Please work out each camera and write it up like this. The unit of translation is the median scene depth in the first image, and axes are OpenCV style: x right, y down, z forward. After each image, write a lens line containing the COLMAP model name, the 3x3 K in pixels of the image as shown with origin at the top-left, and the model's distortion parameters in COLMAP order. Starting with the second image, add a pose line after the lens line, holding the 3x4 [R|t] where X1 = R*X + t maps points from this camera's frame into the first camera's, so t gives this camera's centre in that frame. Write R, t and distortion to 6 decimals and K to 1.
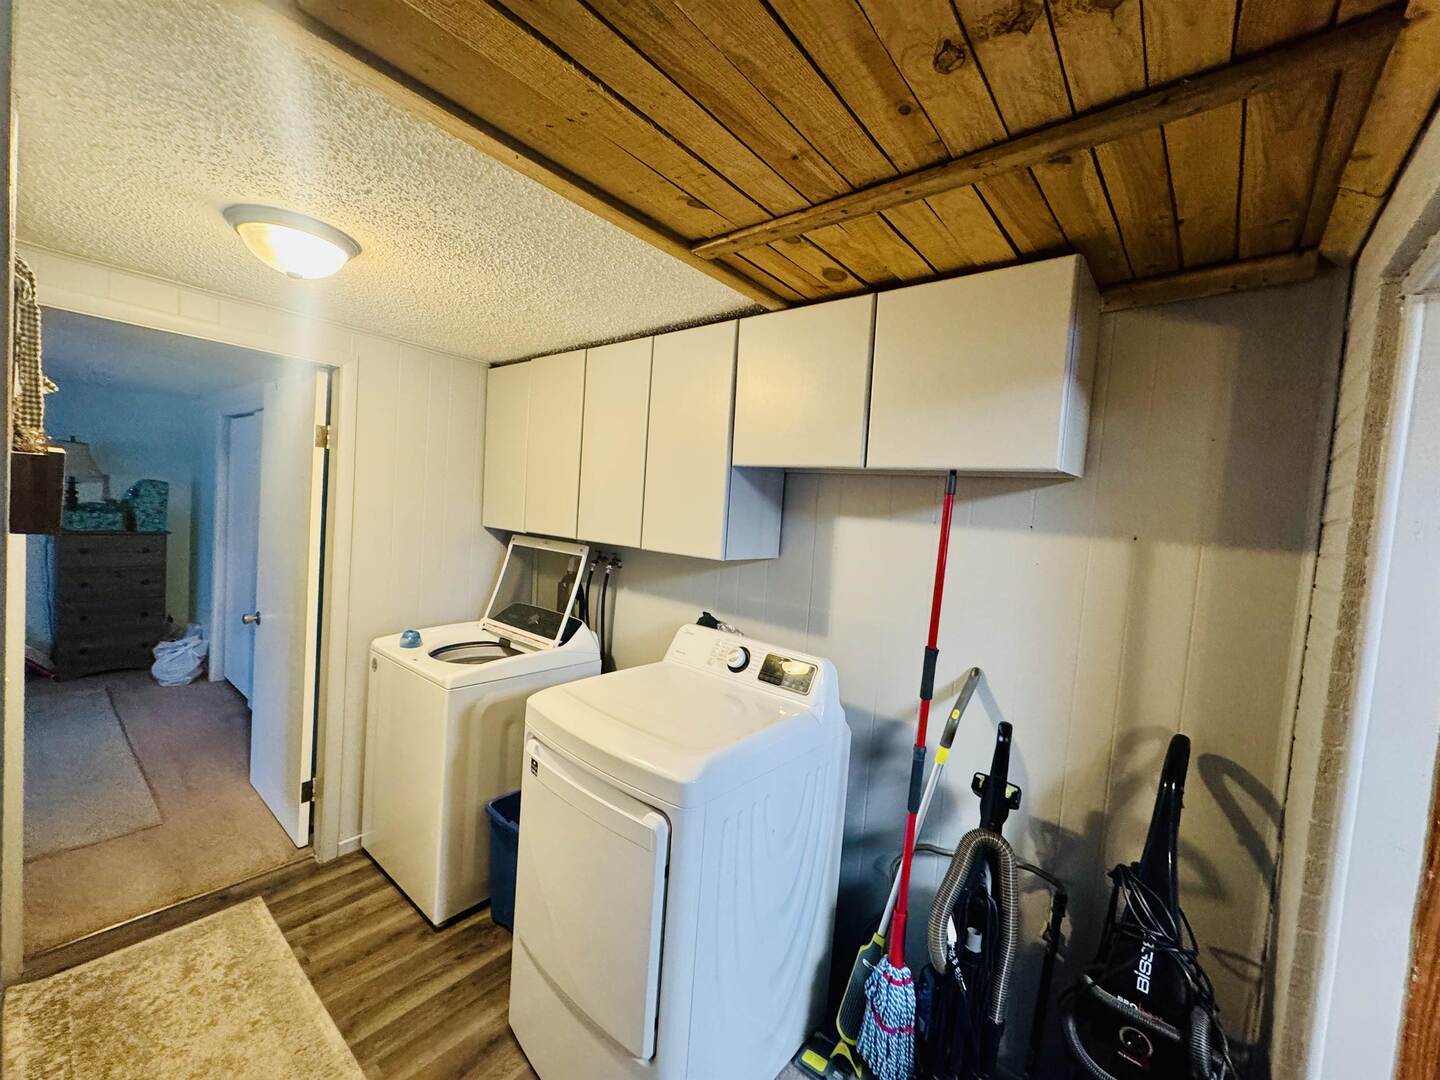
lens RADIAL K [[572.5, 0, 718.4], [0, 572.5, 540.0], [0, 0, 1]] dist [-0.001304, 0.000261]
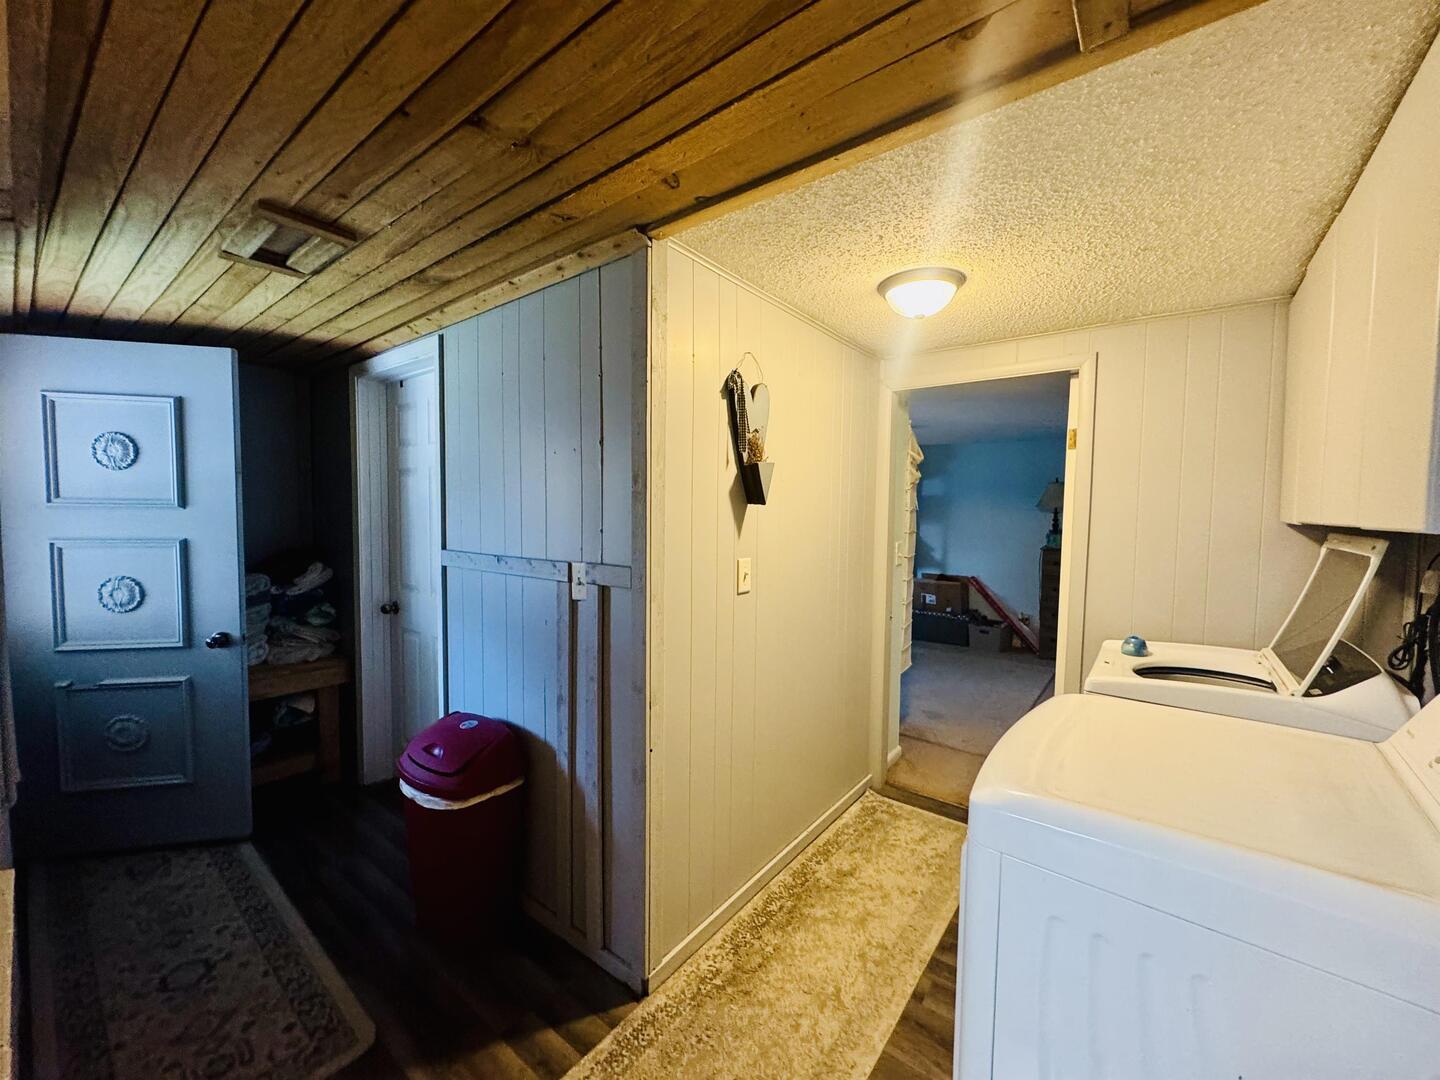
lens RADIAL K [[572.5, 0, 718.4], [0, 572.5, 540.0], [0, 0, 1]] dist [-0.001304, 0.000261]
pose [[0.018859, -0.014742, -0.999713, 0.458290], [-0.062361, 0.997927, -0.015892, 0.084325], [0.997875, 0.062643, 0.017901, 0.441620]]
